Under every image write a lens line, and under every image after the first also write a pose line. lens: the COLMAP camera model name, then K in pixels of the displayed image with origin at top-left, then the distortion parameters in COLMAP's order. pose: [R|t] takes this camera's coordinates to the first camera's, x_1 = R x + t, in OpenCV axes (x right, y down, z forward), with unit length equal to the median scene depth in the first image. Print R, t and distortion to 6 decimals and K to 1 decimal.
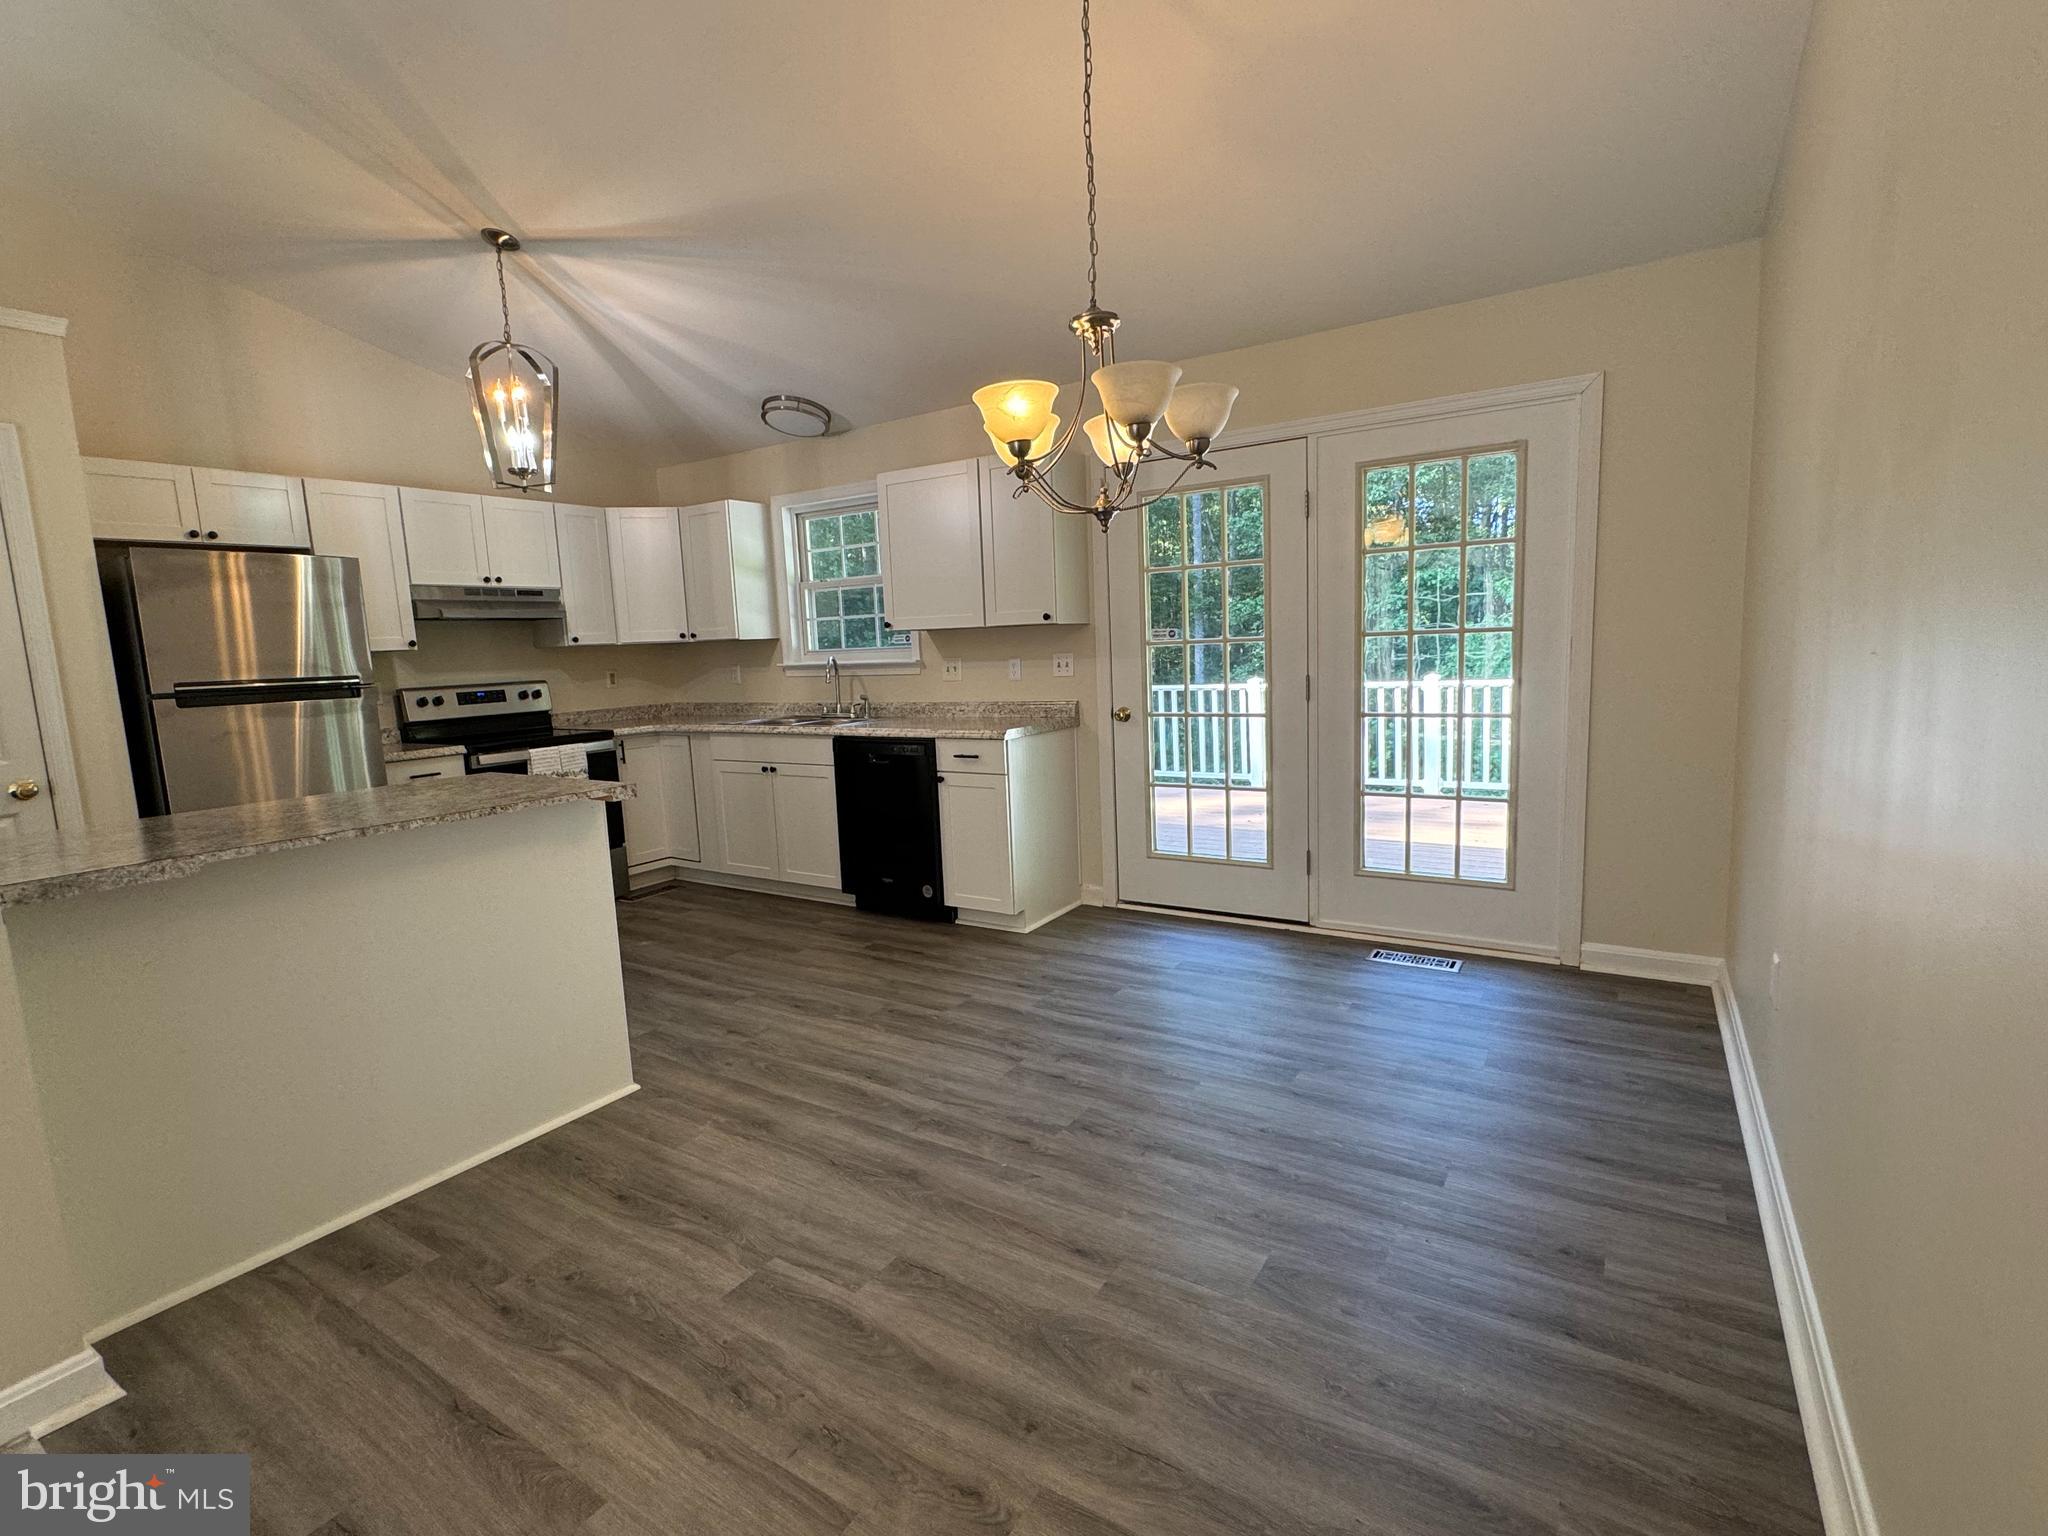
lens RADIAL K [[947.0, 0, 1020.3], [0, 947.0, 768.2], [0, 0, 1]] dist [-0.002966, -0.000059]
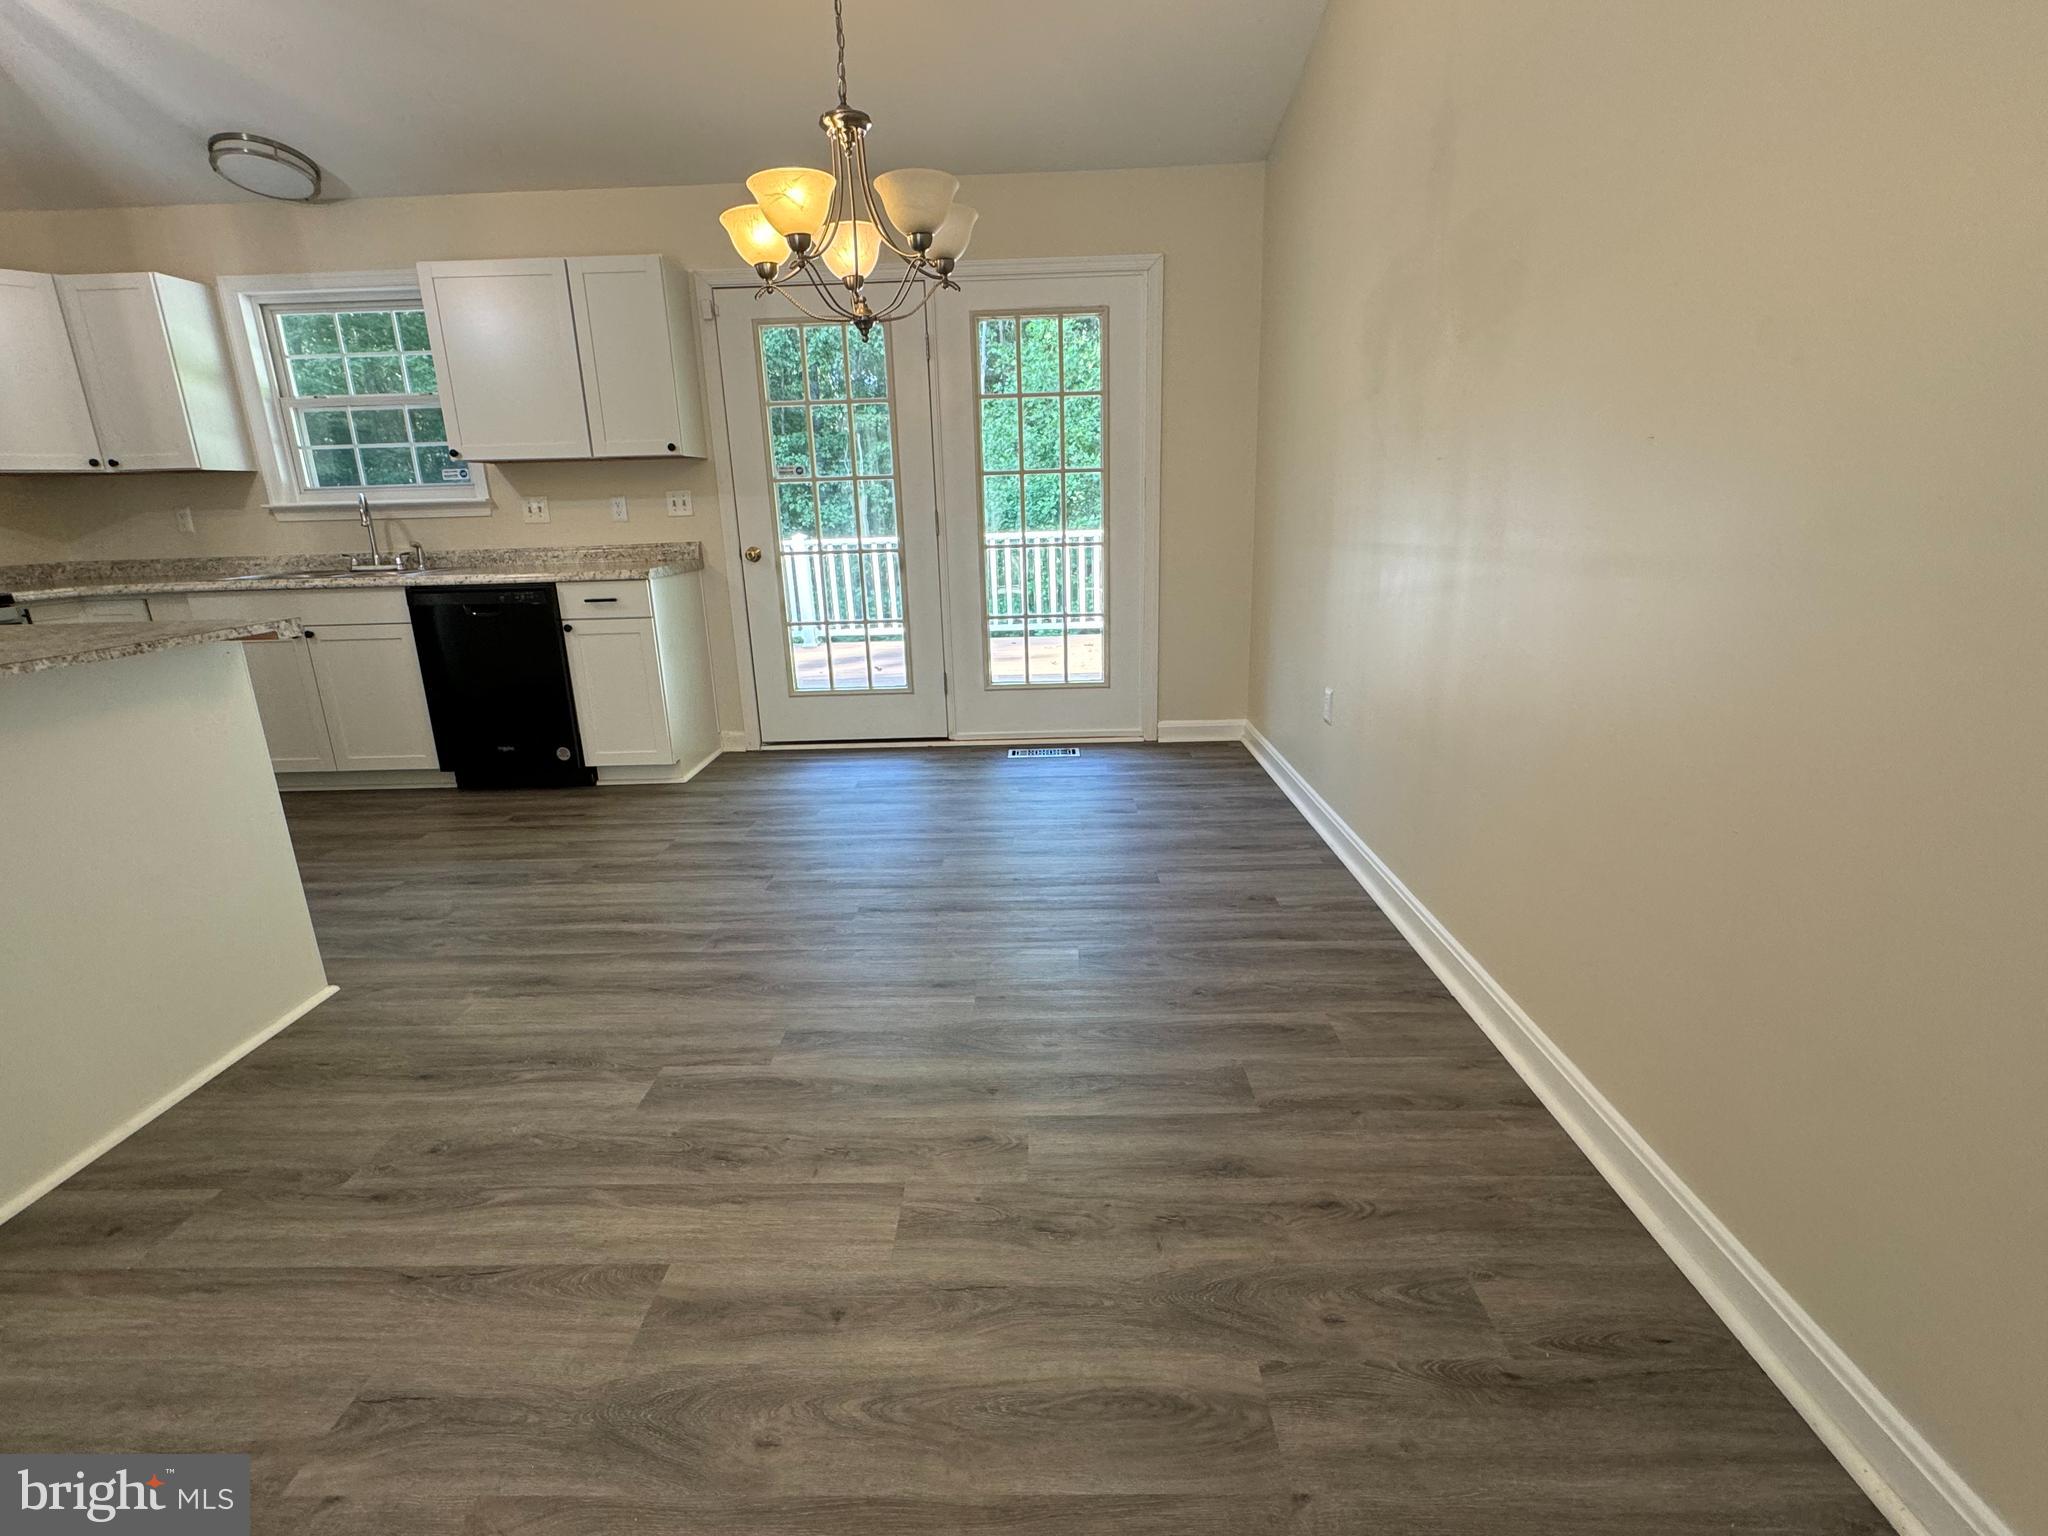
lens RADIAL K [[947.0, 0, 1020.3], [0, 947.0, 768.2], [0, 0, 1]] dist [-0.002966, -0.000059]
pose [[0.851840, -0.127239, 0.508114, -0.179416], [0.061719, 0.987672, 0.143856, 0.037634], [-0.520154, -0.091182, 0.849191, -0.007162]]
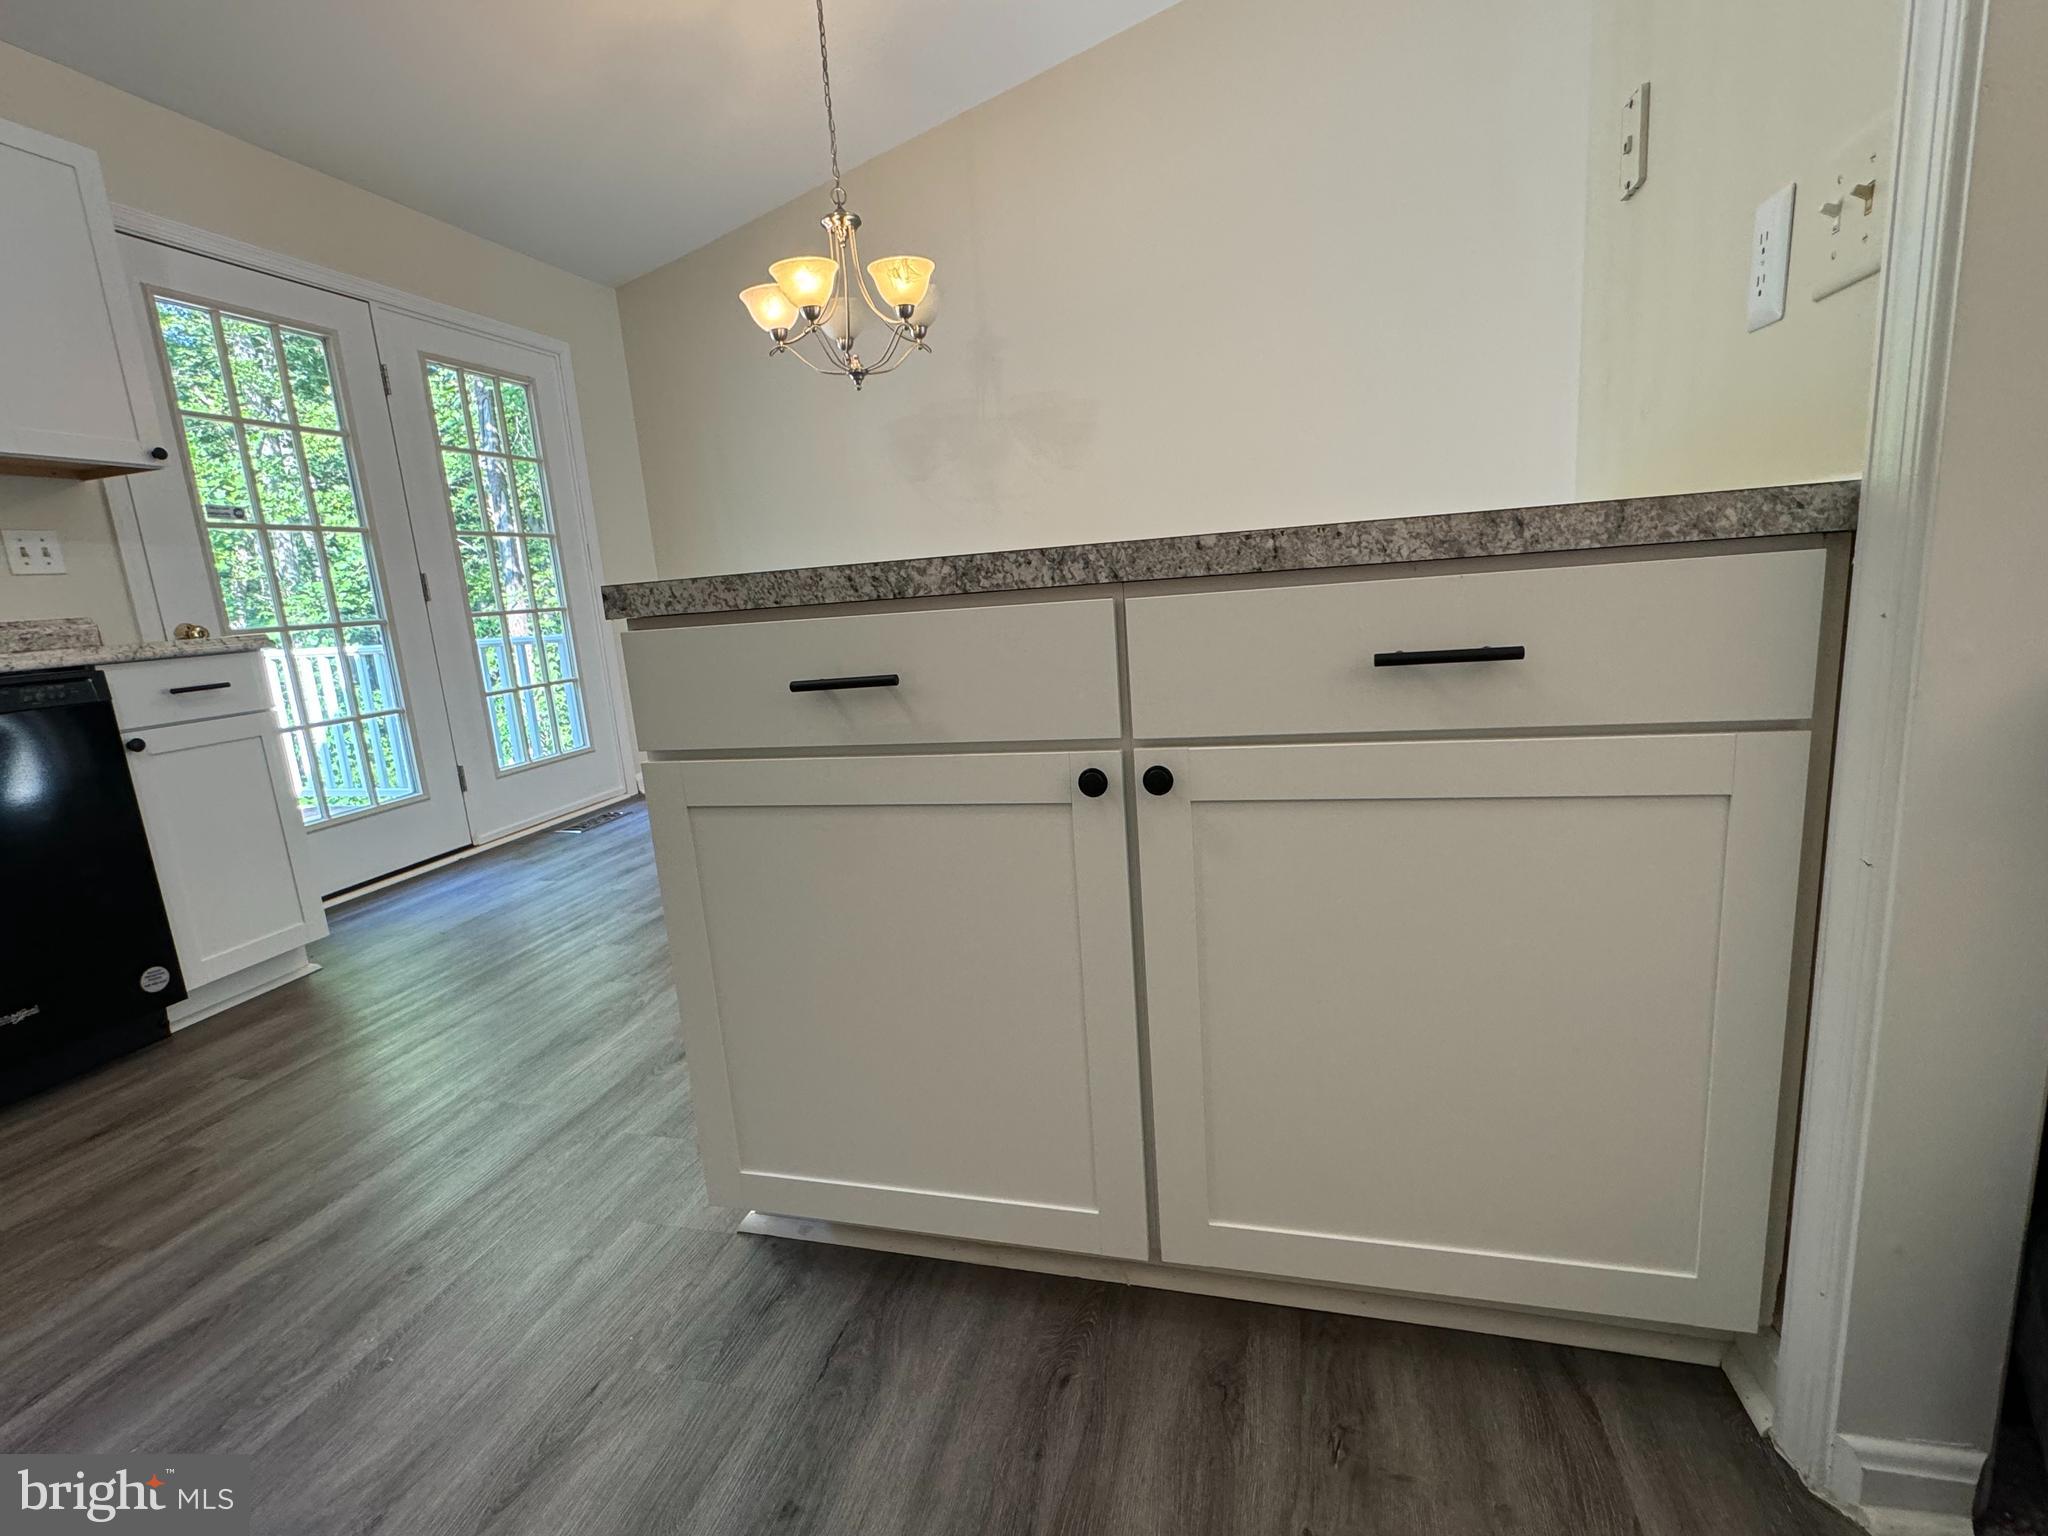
lens RADIAL K [[947.0, 0, 1020.3], [0, 947.0, 768.2], [0, 0, 1]] dist [-0.002966, -0.000059]
pose [[-0.302447, -0.123402, 0.945144, -0.652080], [0.209839, 0.958636, 0.192312, 0.023748], [-0.929781, 0.256493, -0.264043, 0.651811]]
